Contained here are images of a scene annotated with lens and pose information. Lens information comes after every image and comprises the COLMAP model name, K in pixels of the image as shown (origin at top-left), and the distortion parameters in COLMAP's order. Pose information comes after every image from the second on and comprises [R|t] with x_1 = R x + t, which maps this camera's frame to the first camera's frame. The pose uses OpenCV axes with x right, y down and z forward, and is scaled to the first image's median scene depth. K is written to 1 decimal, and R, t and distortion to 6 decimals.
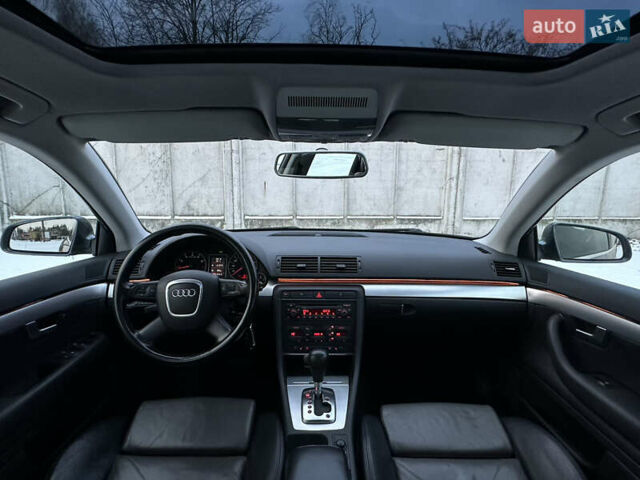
lens RADIAL K [[351.0, 0, 321.1], [0, 351.0, 244.4], [0, 0, 1]] dist [0.003901, 0.000668]
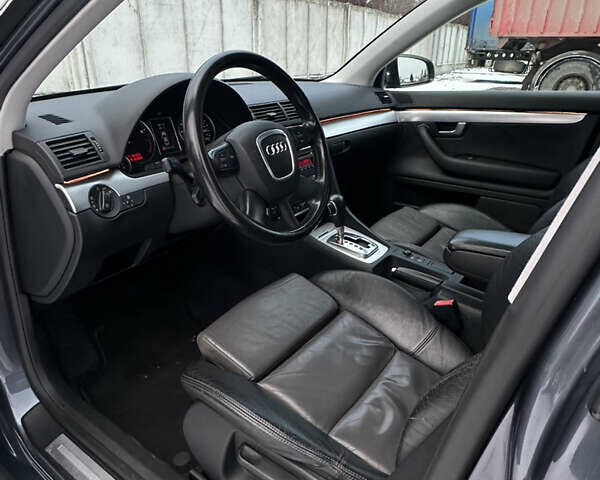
lens RADIAL K [[444.9, 0, 300.0], [0, 444.9, 240.0], [0, 0, 1]] dist [-0.001447, -0.002034]
pose [[0.575389, -0.322003, 0.751825, -0.893423], [0.147057, 0.944987, 0.292188, 0.045733], [-0.804550, -0.057561, 0.591088, 0.333089]]
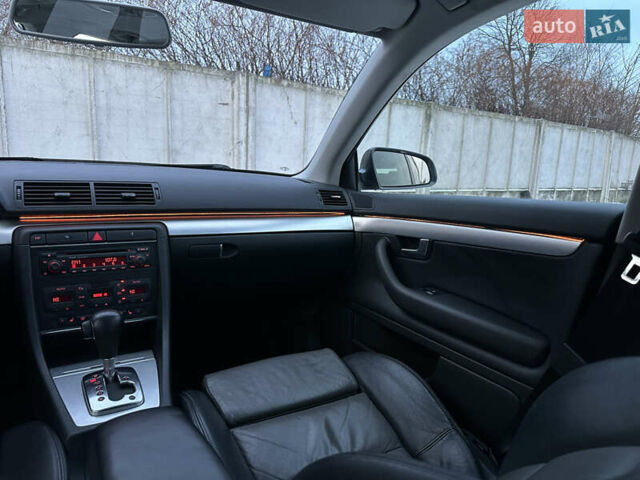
lens RADIAL K [[450.8, 0, 322.3], [0, 450.8, 237.8], [0, 0, 1]] dist [0.029096, -0.049671]
pose [[0.855214, -0.056618, 0.515173, -0.080771], [0.058323, 0.998215, 0.012884, 0.156689], [-0.514983, 0.019028, 0.856989, 0.049130]]
